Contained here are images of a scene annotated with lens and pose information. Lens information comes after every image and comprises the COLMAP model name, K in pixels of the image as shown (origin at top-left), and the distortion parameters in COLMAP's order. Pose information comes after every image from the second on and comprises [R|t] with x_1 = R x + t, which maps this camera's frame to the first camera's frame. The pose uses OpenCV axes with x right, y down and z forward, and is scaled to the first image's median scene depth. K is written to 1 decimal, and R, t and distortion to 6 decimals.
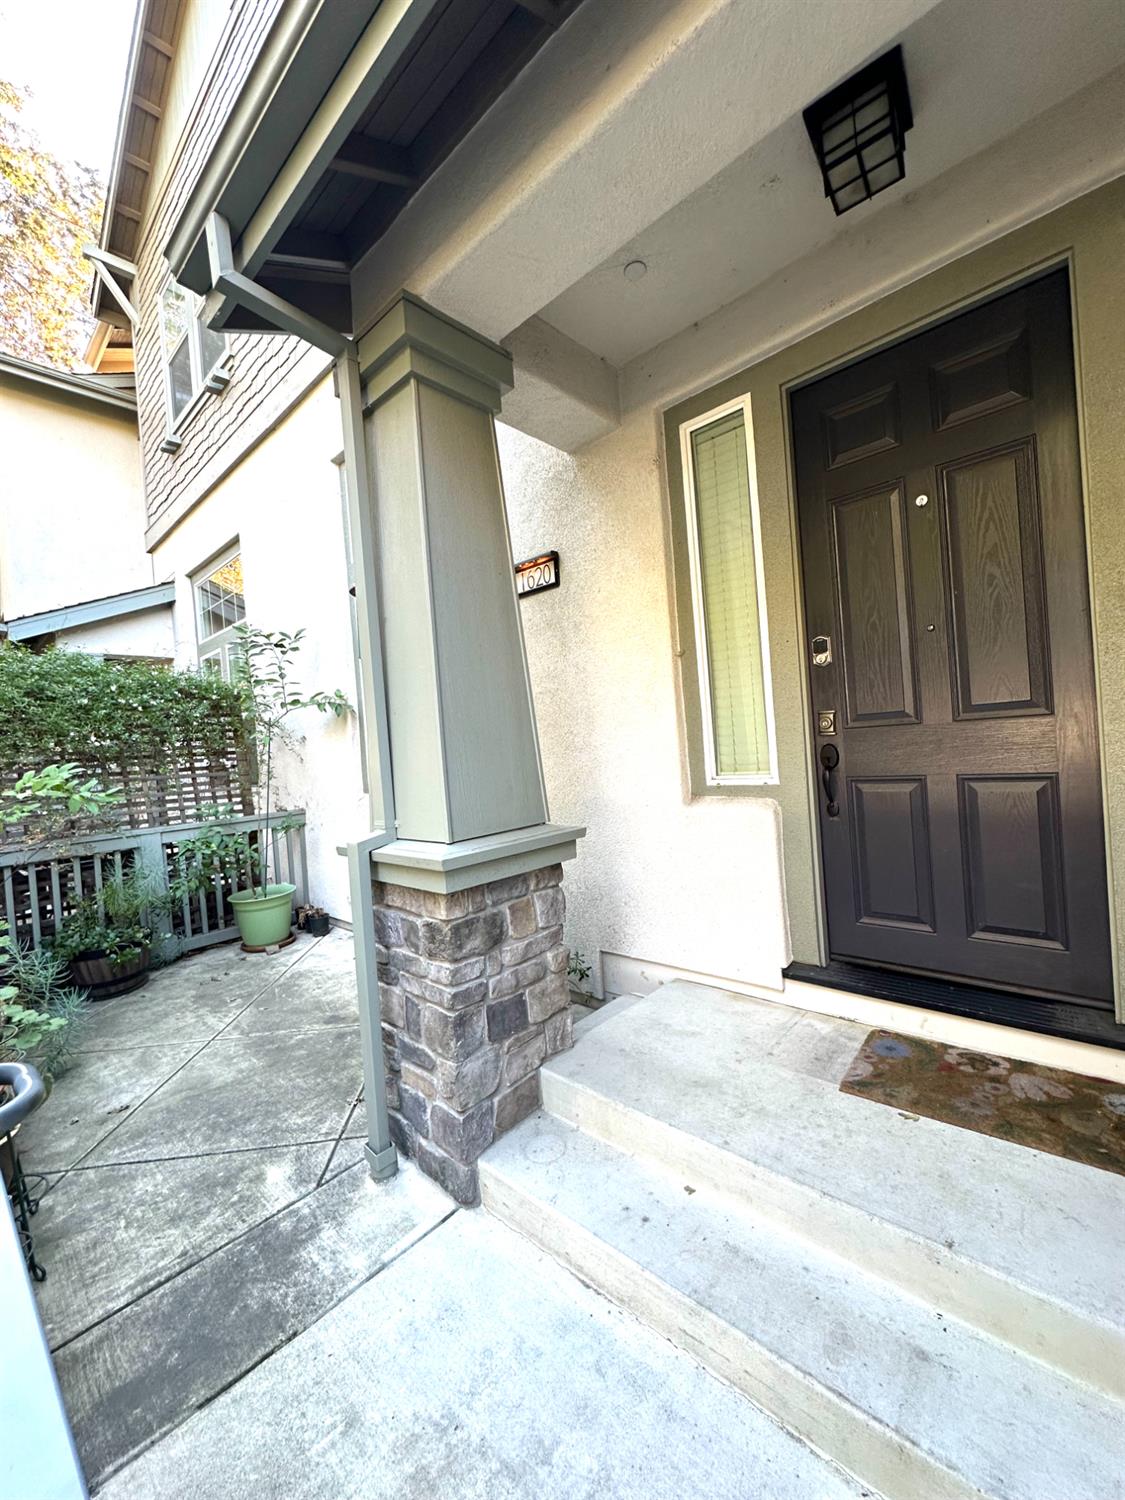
lens RADIAL K [[599.8, 0, 563.5], [0, 599.8, 751.6], [0, 0, 1]] dist [-0.002463, 0.000517]
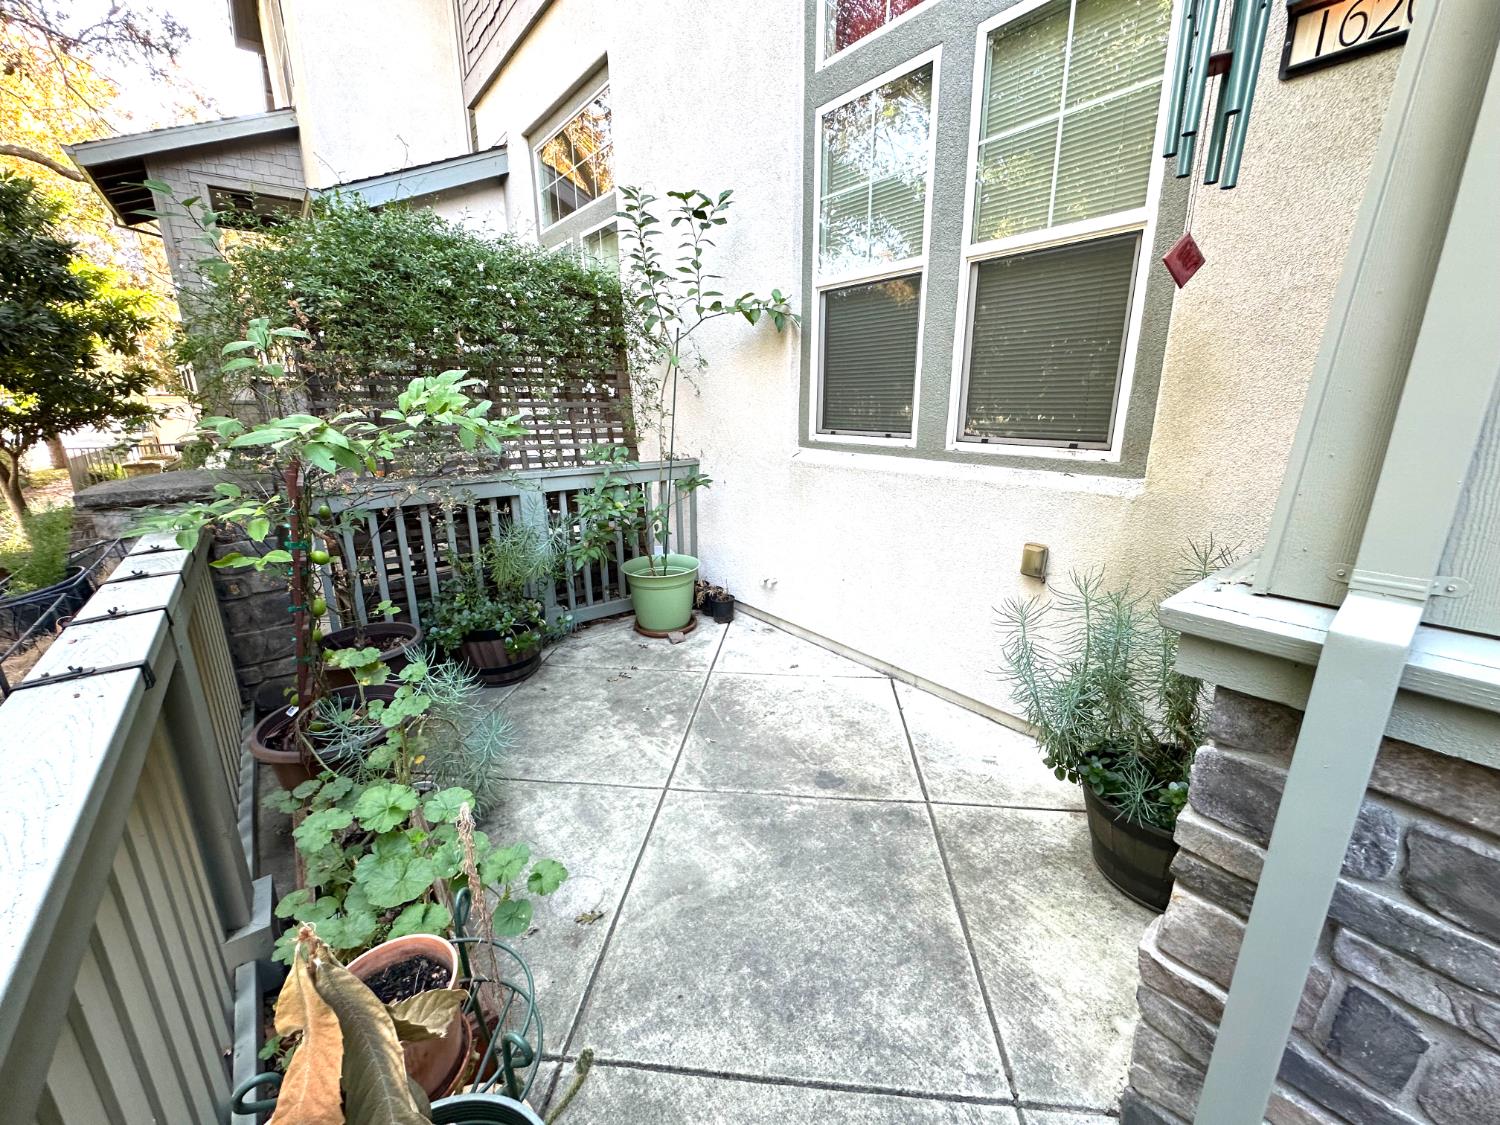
lens RADIAL K [[599.8, 0, 750.2], [0, 599.8, 559.1], [0, 0, 1]] dist [-0.002463, 0.000517]
pose [[0.986480, 0.104178, -0.126510, -0.308613], [-0.068790, 0.963873, 0.257327, 0.019651], [0.148747, -0.245145, 0.958007, 0.286911]]
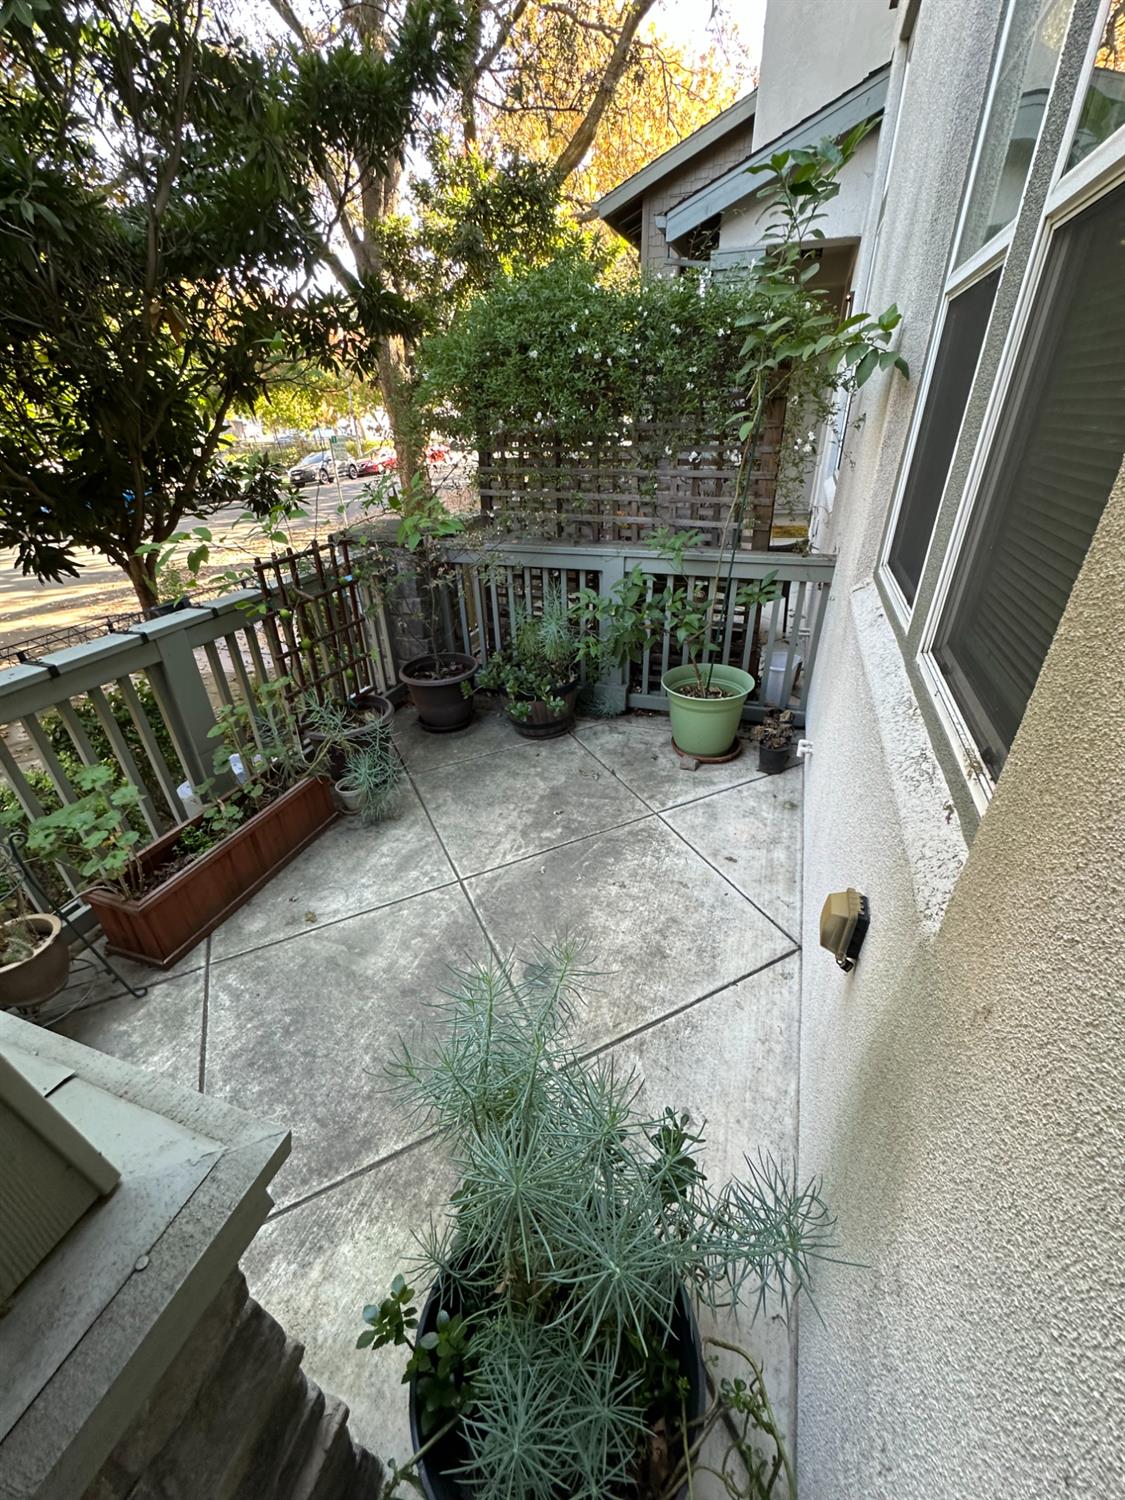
lens RADIAL K [[599.8, 0, 565.6], [0, 599.8, 750.1], [0, 0, 1]] dist [-0.002463, 0.000517]
pose [[0.400963, 0.506831, -0.763119, -0.005190], [-0.010879, 0.835590, 0.549246, -0.077194], [0.916029, -0.211926, 0.340555, 0.644850]]
